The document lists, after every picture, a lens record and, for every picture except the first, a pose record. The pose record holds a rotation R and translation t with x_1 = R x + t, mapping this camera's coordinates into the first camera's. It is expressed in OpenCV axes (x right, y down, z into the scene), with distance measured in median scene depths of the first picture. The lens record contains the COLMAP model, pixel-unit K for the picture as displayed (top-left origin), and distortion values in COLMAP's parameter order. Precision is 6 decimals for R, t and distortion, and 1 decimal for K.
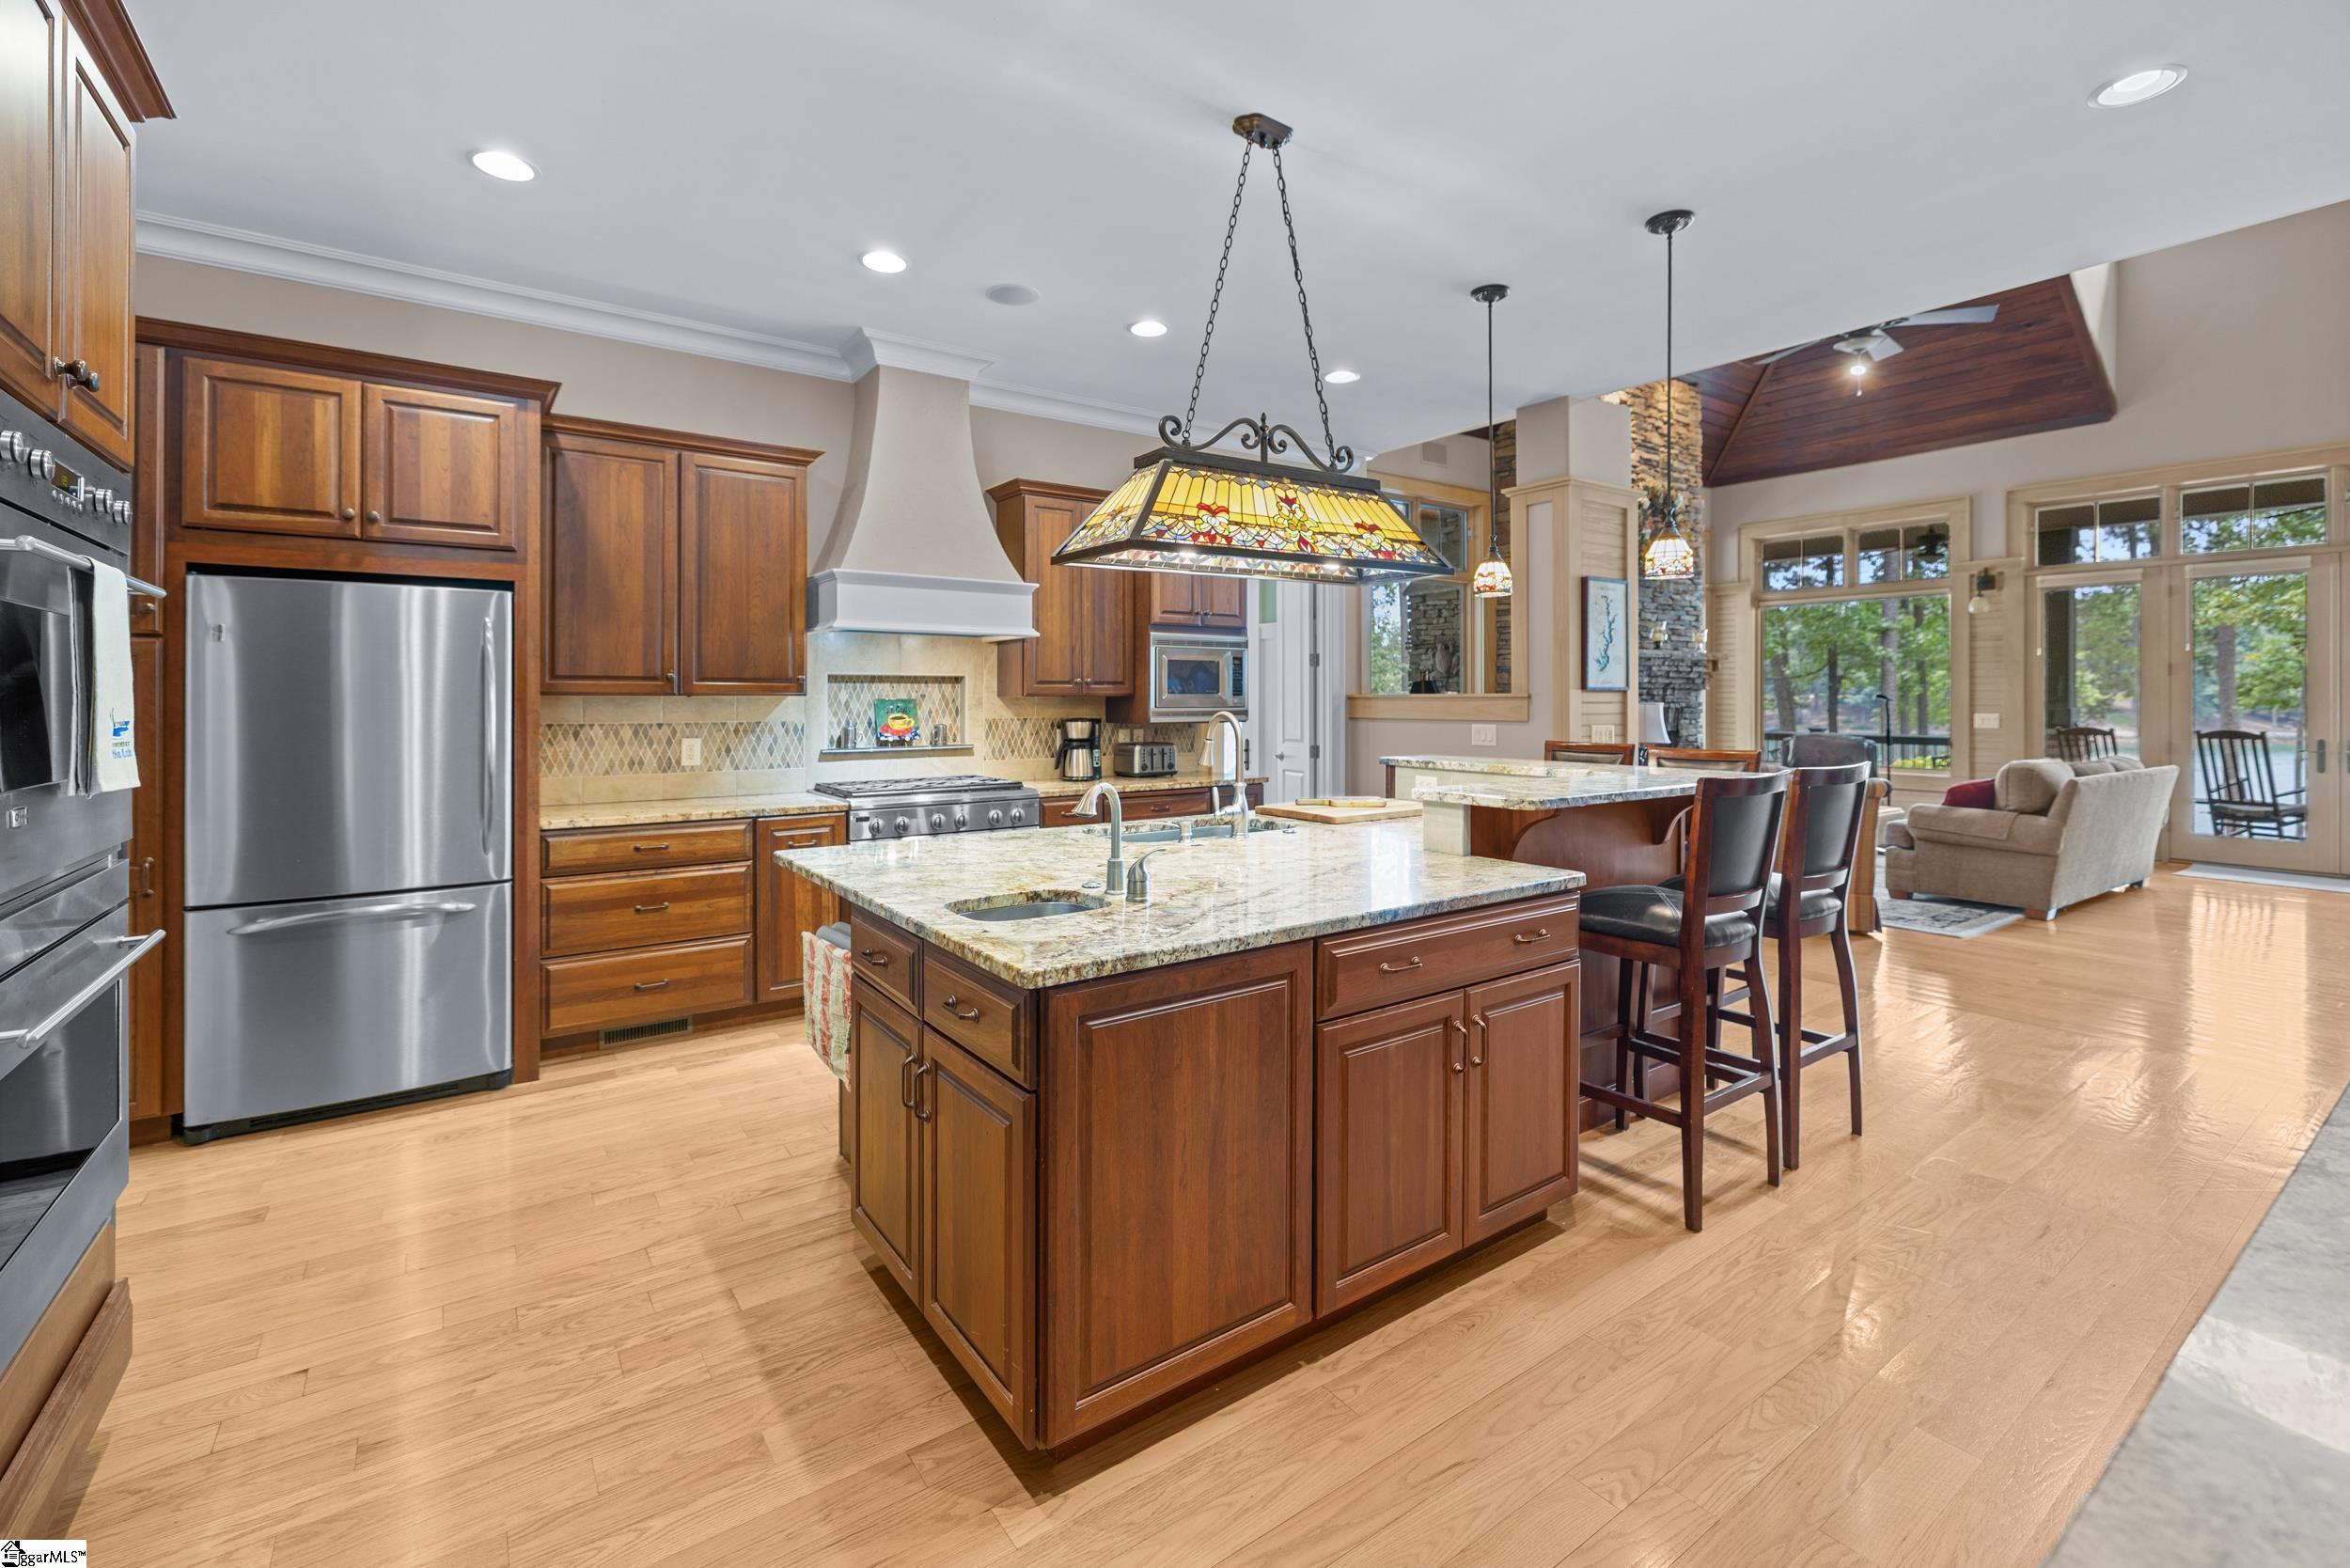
lens RADIAL K [[1016.1, 0, 1178.6], [0, 1016.1, 700.8], [0, 0, 1]] dist [-0.001708, 0.000089]
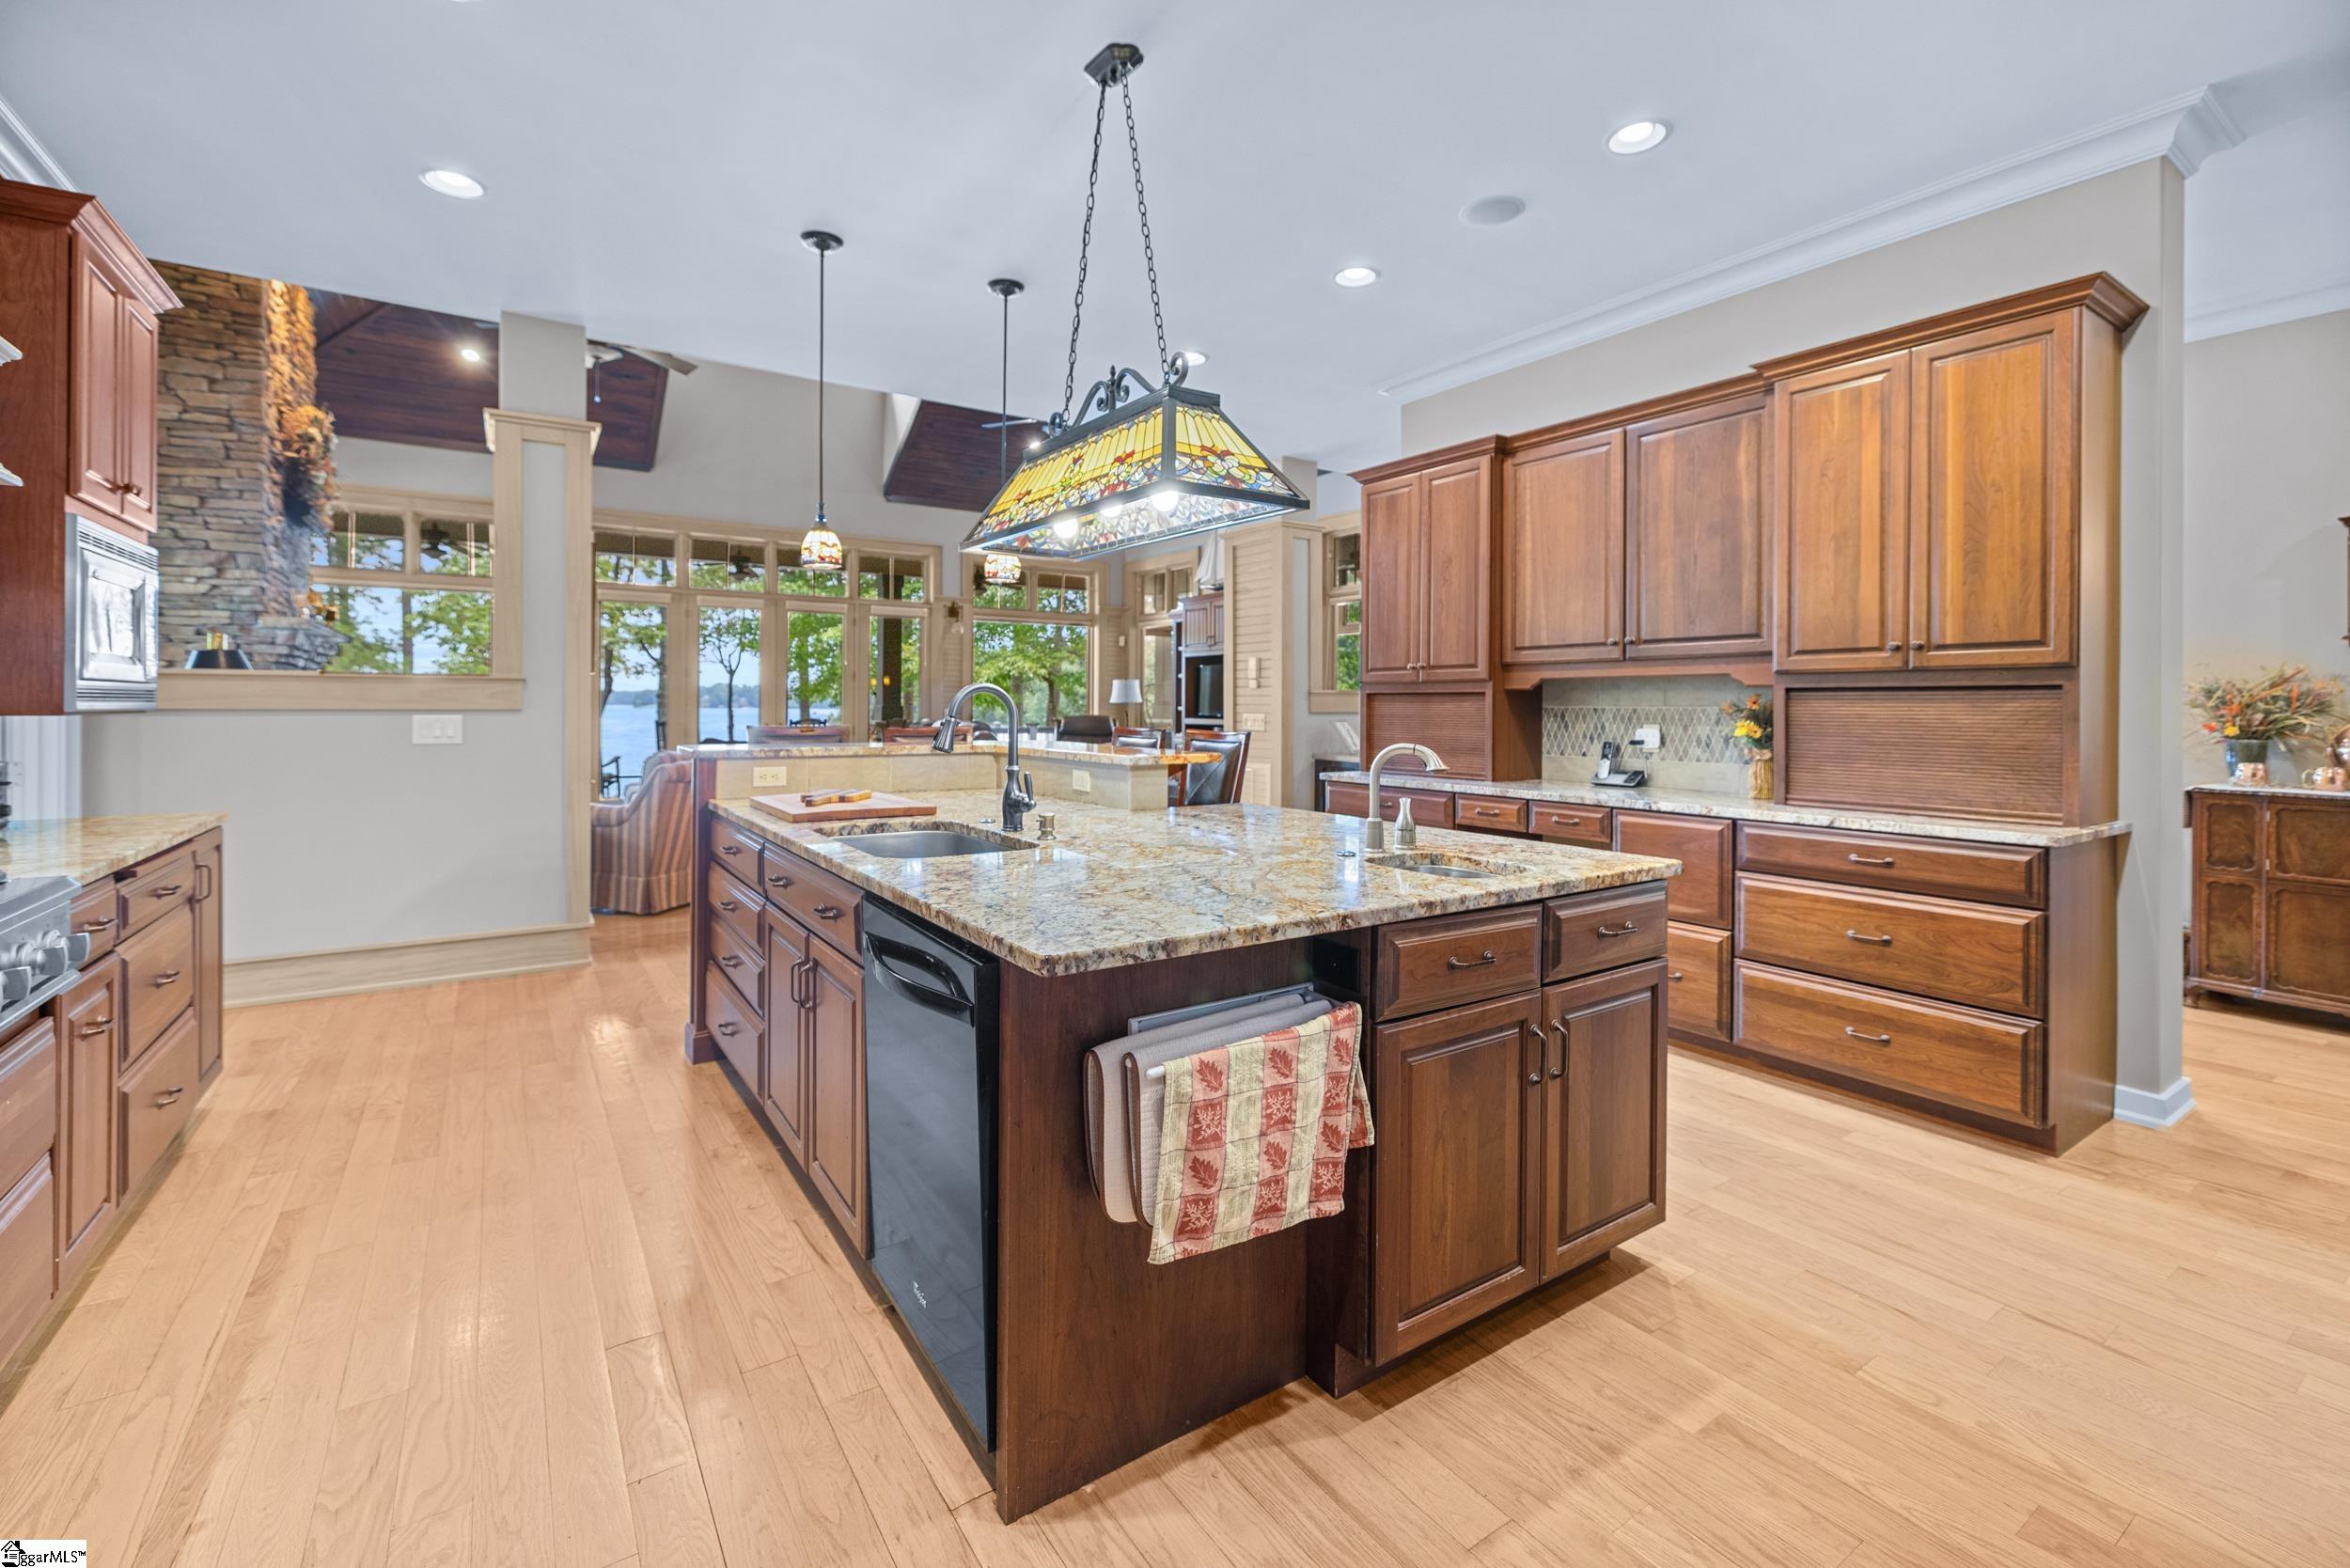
lens RADIAL K [[1016.1, 0, 1162.6], [0, 1016.1, 703.9], [0, 0, 1]] dist [-0.001708, 0.000089]
pose [[0.036566, 0.004089, 0.999323, -0.503303], [-0.002993, 0.999988, -0.003982, 0.019683], [-0.999327, -0.002845, 0.036577, 0.536521]]
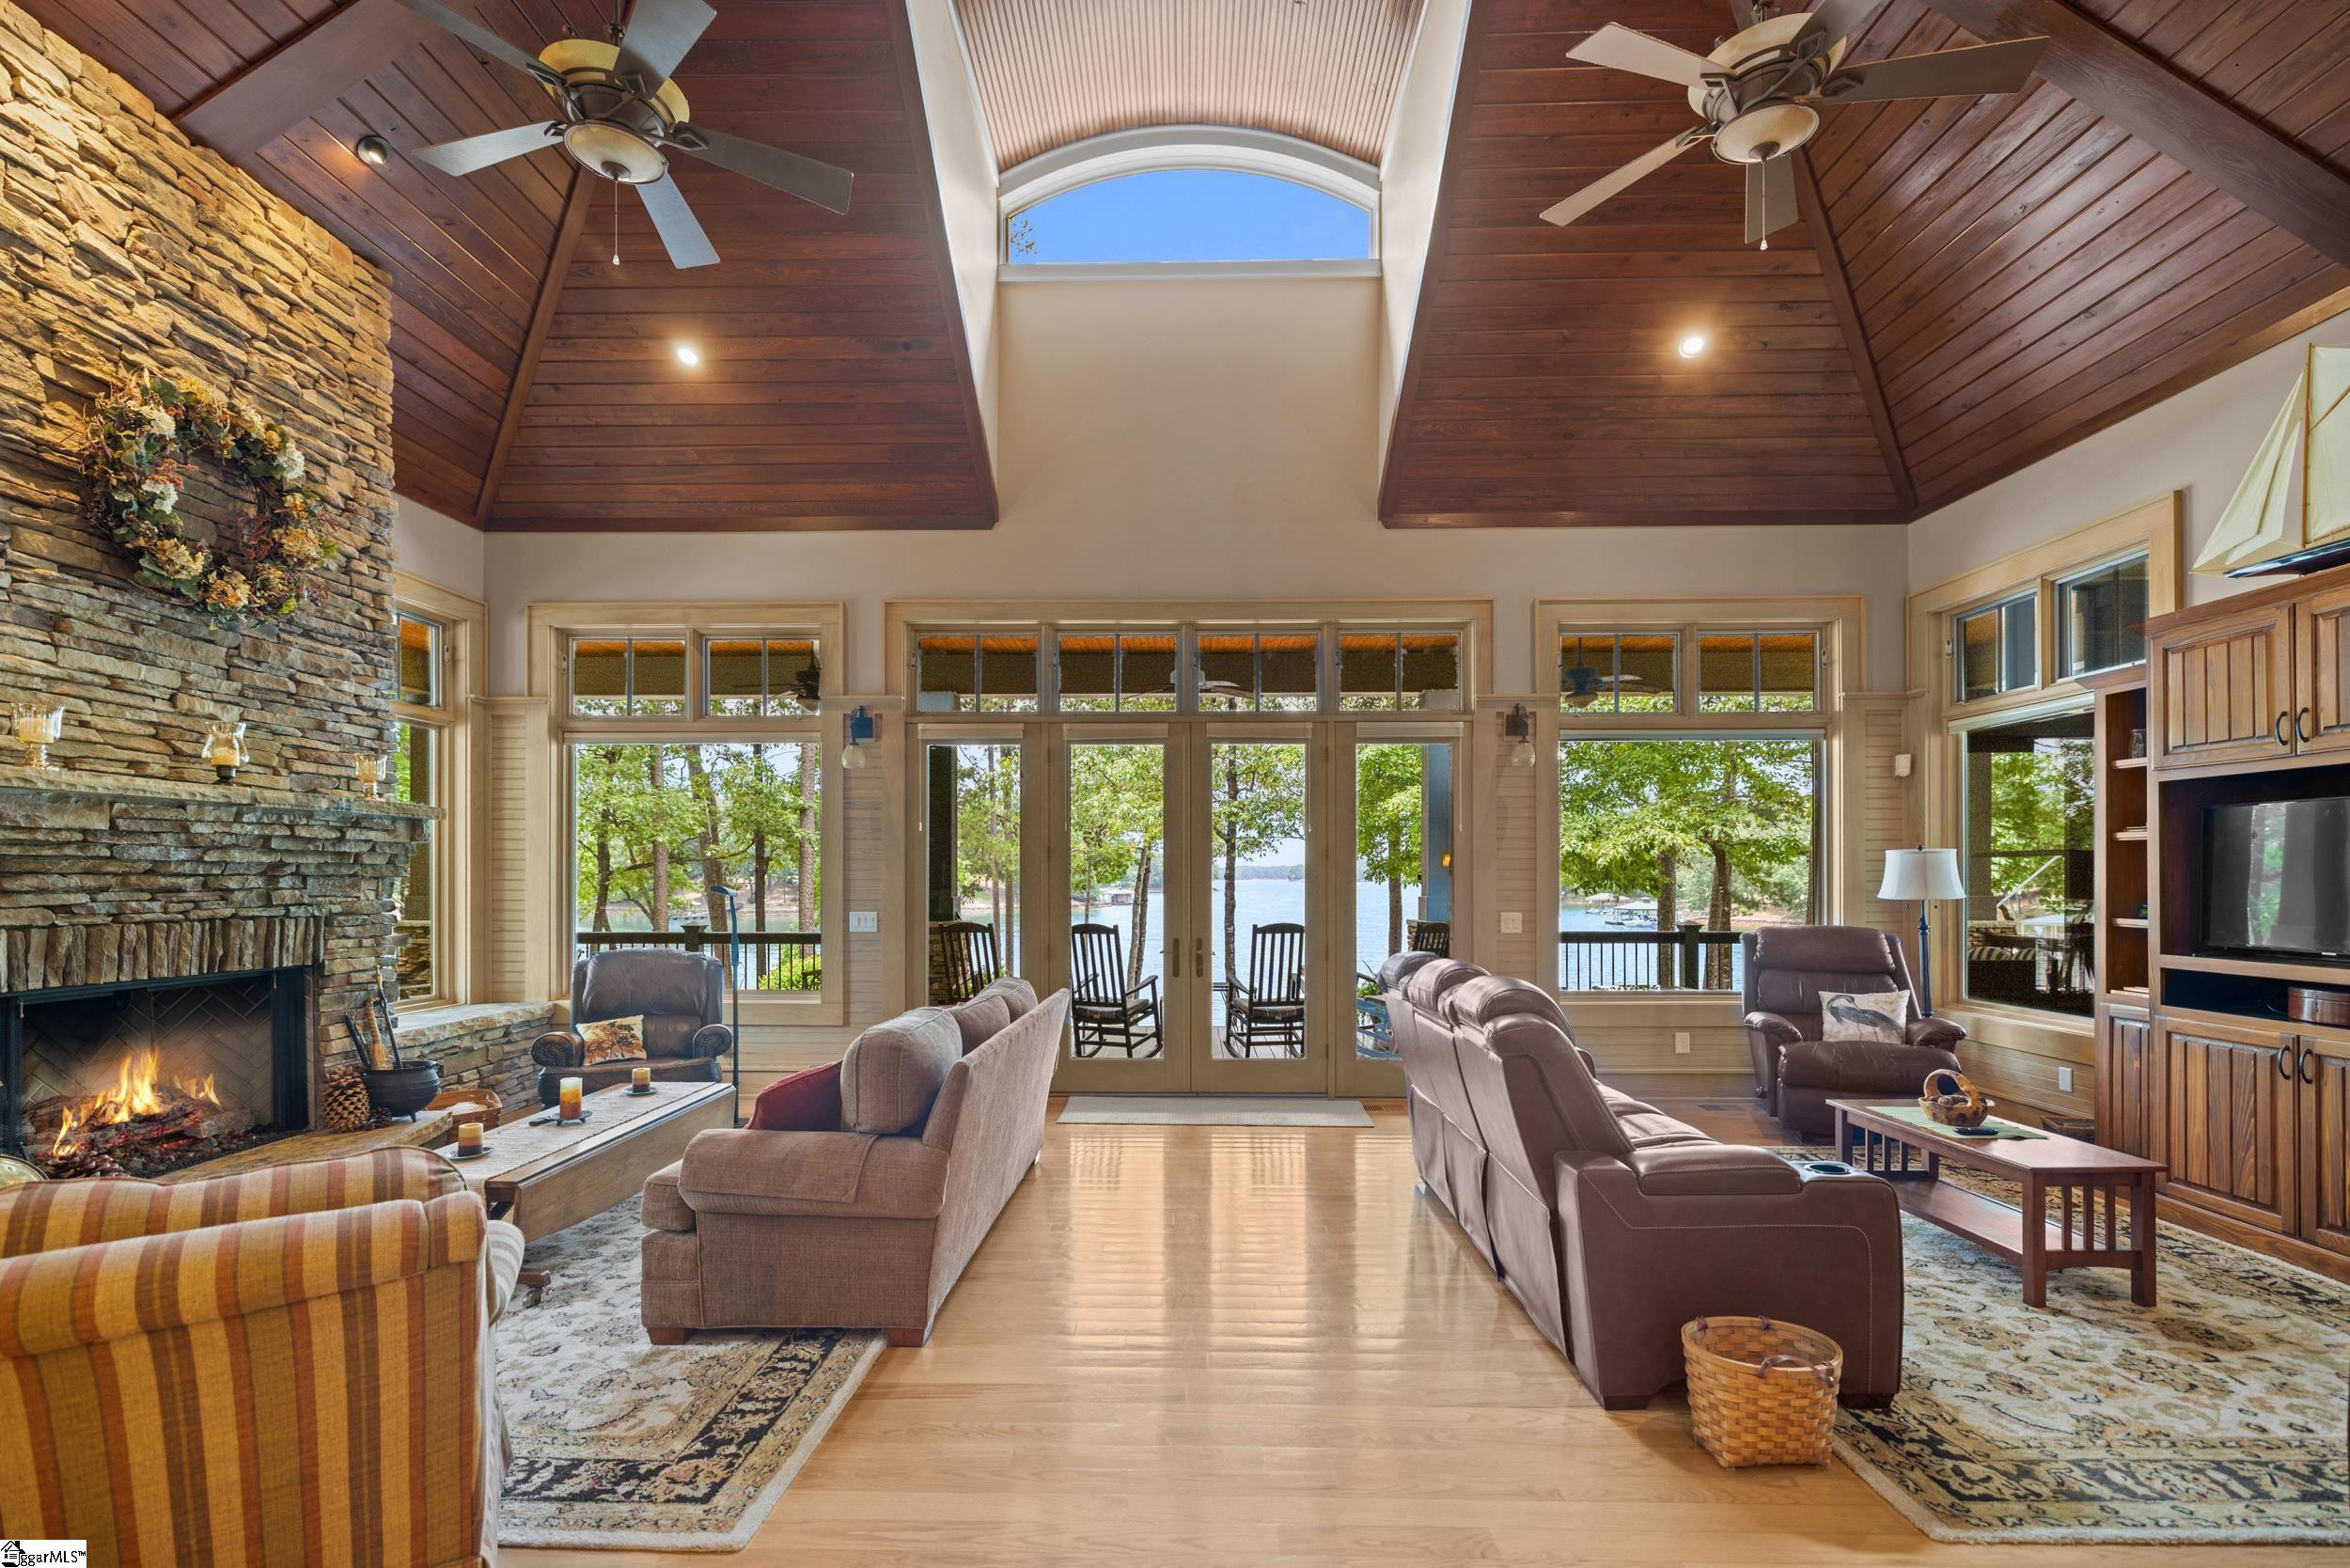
lens RADIAL K [[1016.1, 0, 1166.7], [0, 1016.1, 878.2], [0, 0, 1]] dist [-0.001708, 0.000089]
pose [[0.597235, 0.001359, 0.802065, 0.628768], [0.001061, 0.999996, -0.002485, -0.015694], [-0.802066, 0.002335, 0.597231, 0.721482]]
